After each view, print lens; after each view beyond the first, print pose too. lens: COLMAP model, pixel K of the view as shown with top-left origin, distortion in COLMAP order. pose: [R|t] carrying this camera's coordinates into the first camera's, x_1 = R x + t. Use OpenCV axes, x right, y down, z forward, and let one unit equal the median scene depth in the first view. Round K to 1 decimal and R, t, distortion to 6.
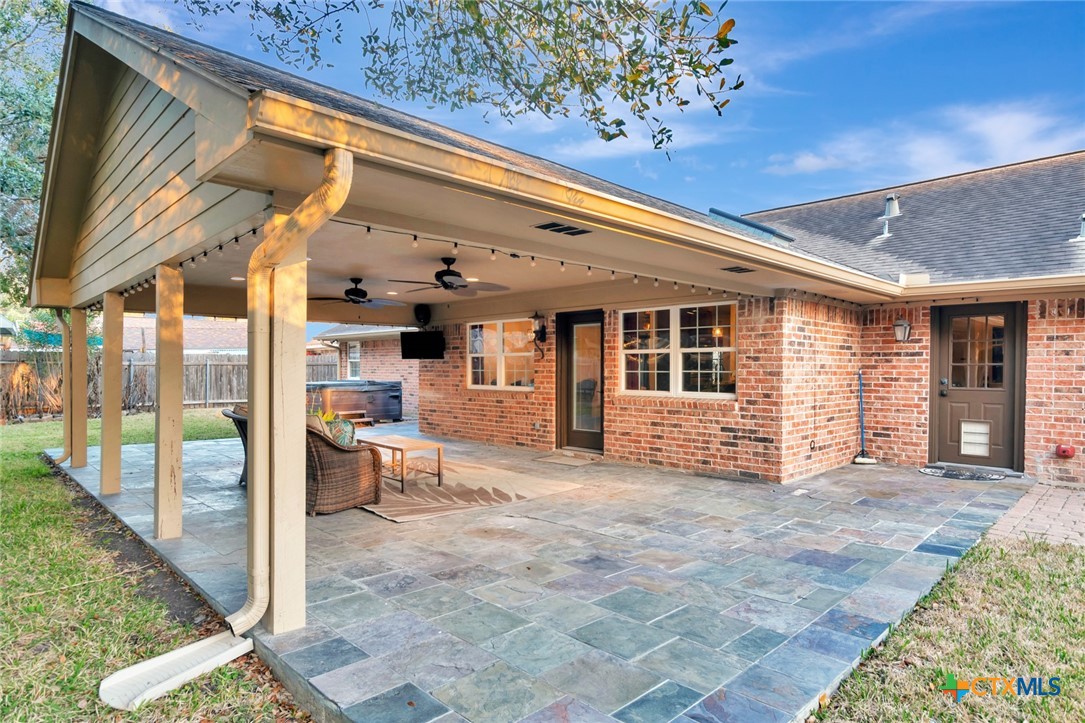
lens RADIAL K [[615.2, 0, 542.5], [0, 615.2, 361.5], [0, 0, 1]] dist [-0.000149, -0.000002]
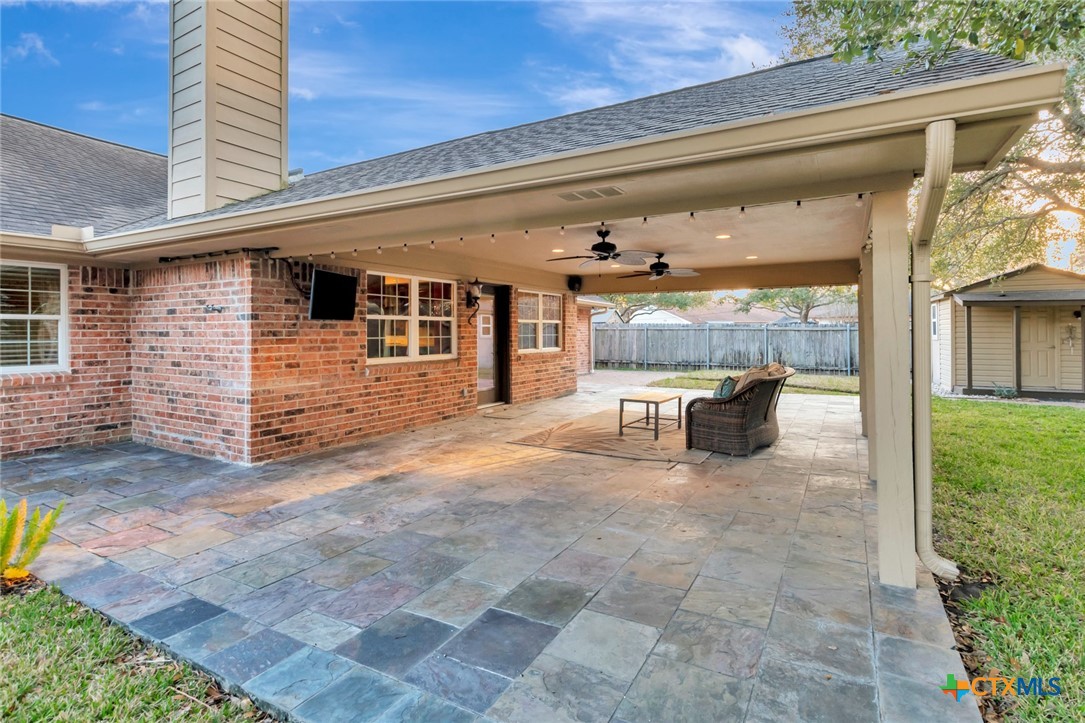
lens RADIAL K [[536.1, 0, 542.5], [0, 536.1, 361.5], [0, 0, 1]] dist [-0.000082, -0.000013]
pose [[-0.275946, -0.056937, 0.959485, -0.808216], [-0.008963, 0.998353, 0.056666, 0.005270], [-0.961131, 0.007037, -0.276002, 1.050994]]
